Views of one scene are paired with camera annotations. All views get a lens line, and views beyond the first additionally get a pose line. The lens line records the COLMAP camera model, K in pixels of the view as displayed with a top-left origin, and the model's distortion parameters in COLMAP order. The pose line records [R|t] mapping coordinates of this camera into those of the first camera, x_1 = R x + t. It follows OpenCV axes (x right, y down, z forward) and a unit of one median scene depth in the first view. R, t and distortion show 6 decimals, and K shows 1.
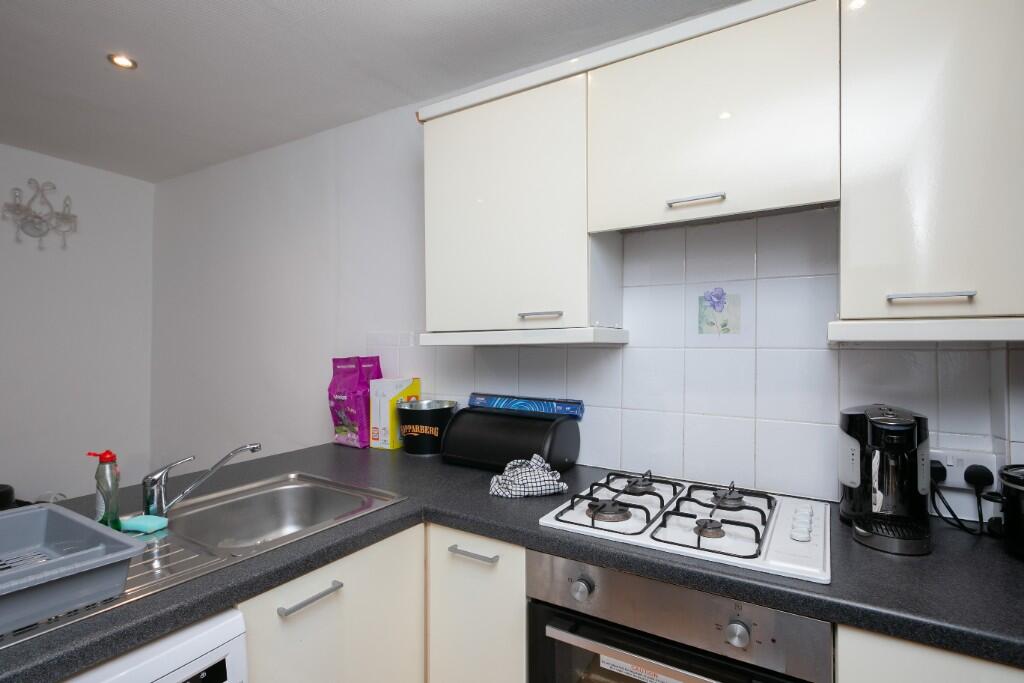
lens RADIAL K [[508.7, 0, 512.0], [0, 508.7, 341.5], [0, 0, 1]] dist [0.016307, -0.000107]
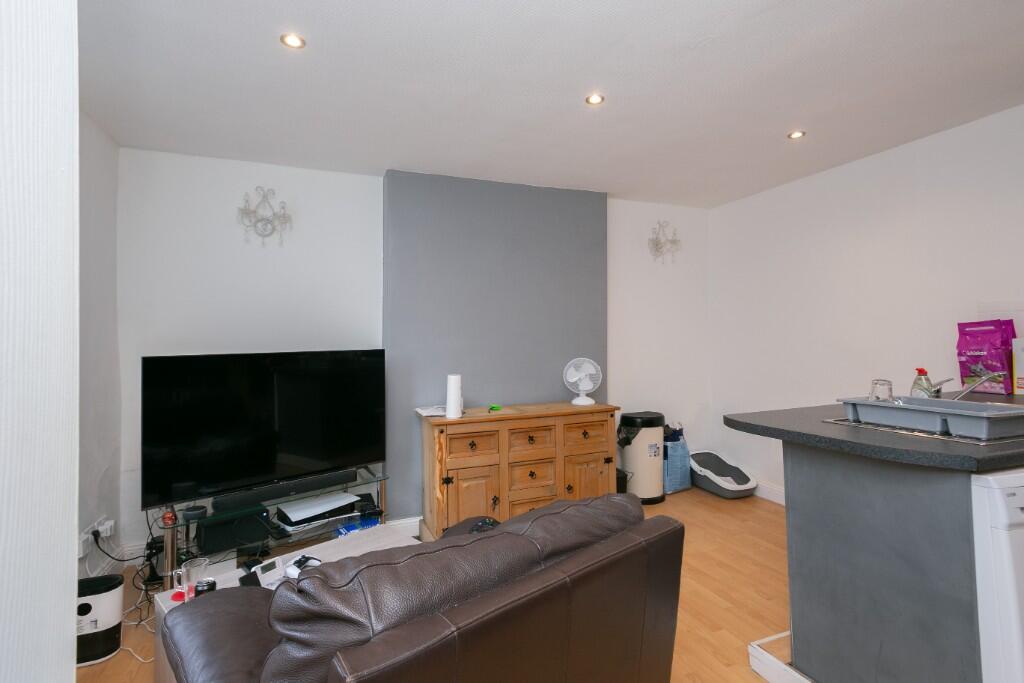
lens RADIAL K [[507.4, 0, 513.4], [0, 507.4, 330.0], [0, 0, 1]] dist [0.026019, -0.000549]
pose [[0.800654, -0.030454, -0.598353, -0.489112], [0.026003, 0.999533, -0.016078, 0.044654], [0.598563, -0.002686, 0.801071, -0.694206]]
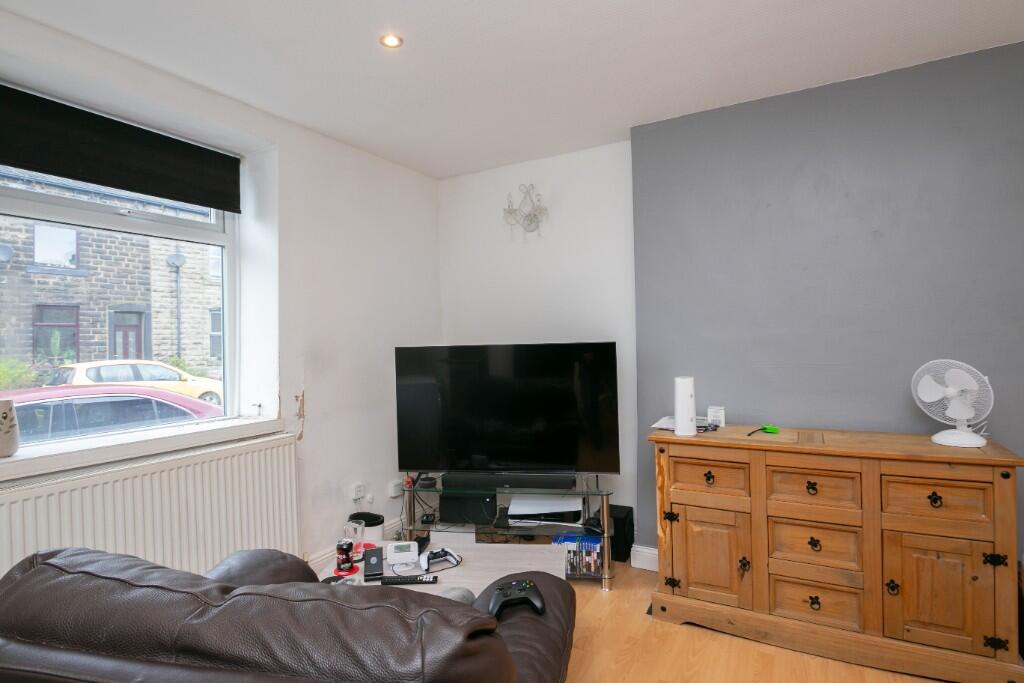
lens RADIAL K [[518.3, 0, 513.5], [0, 518.3, 325.4], [0, 0, 1]] dist [-0.015827, -0.006692]
pose [[0.019662, -0.030581, -0.999339, -0.401399], [0.032041, 0.999038, -0.029941, 0.057110], [0.999293, -0.031431, 0.020623, 0.020308]]
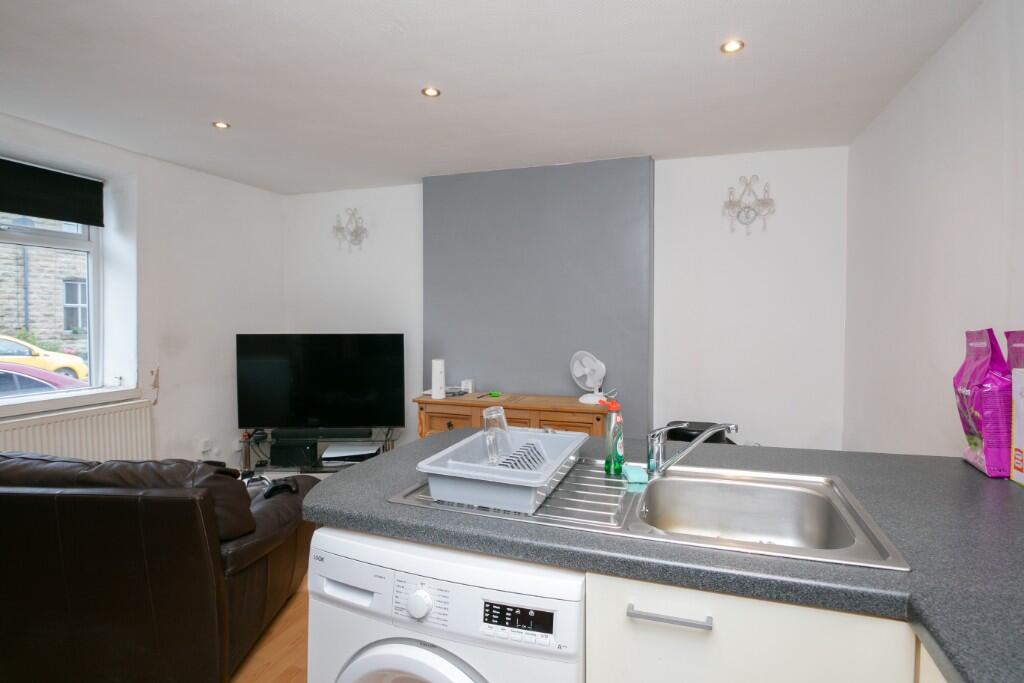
lens RADIAL K [[518.3, 0, 513.5], [0, 518.3, 325.4], [0, 0, 1]] dist [-0.015827, -0.006692]
pose [[0.212362, 0.014626, -0.977082, 0.180396], [0.007810, 0.999831, 0.016664, 0.009821], [0.977160, -0.011170, 0.212212, 0.300539]]
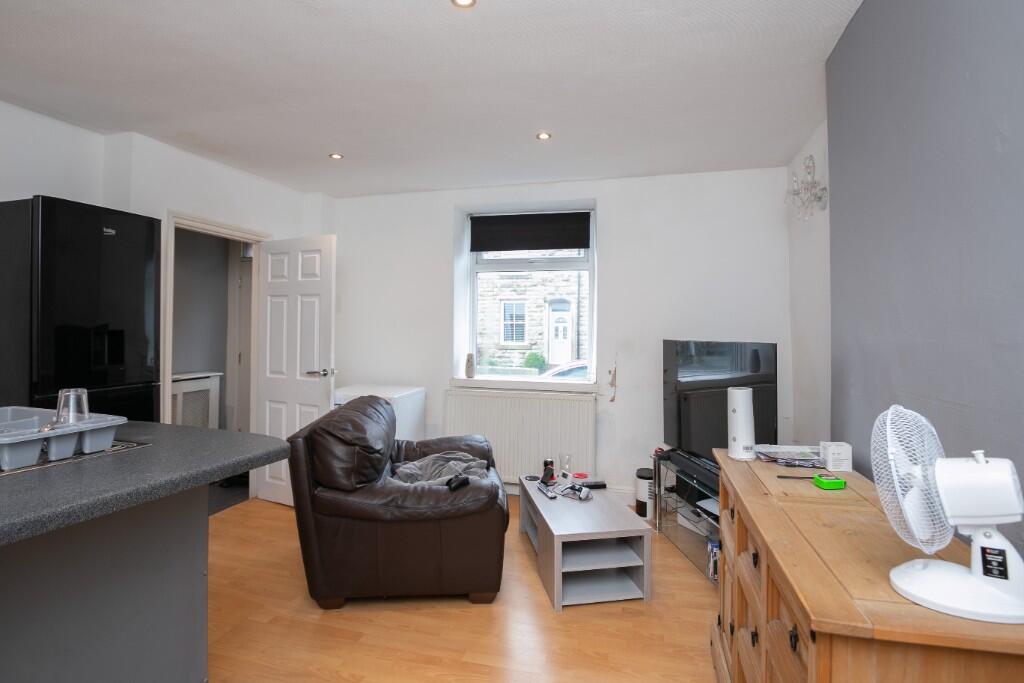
lens RADIAL K [[518.3, 0, 513.5], [0, 518.3, 325.4], [0, 0, 1]] dist [-0.015827, -0.006692]
pose [[-0.963939, -0.004384, -0.266087, -0.892623], [-0.001024, 0.999918, -0.012767, 0.038793], [0.266121, -0.012034, -0.963864, 1.239294]]
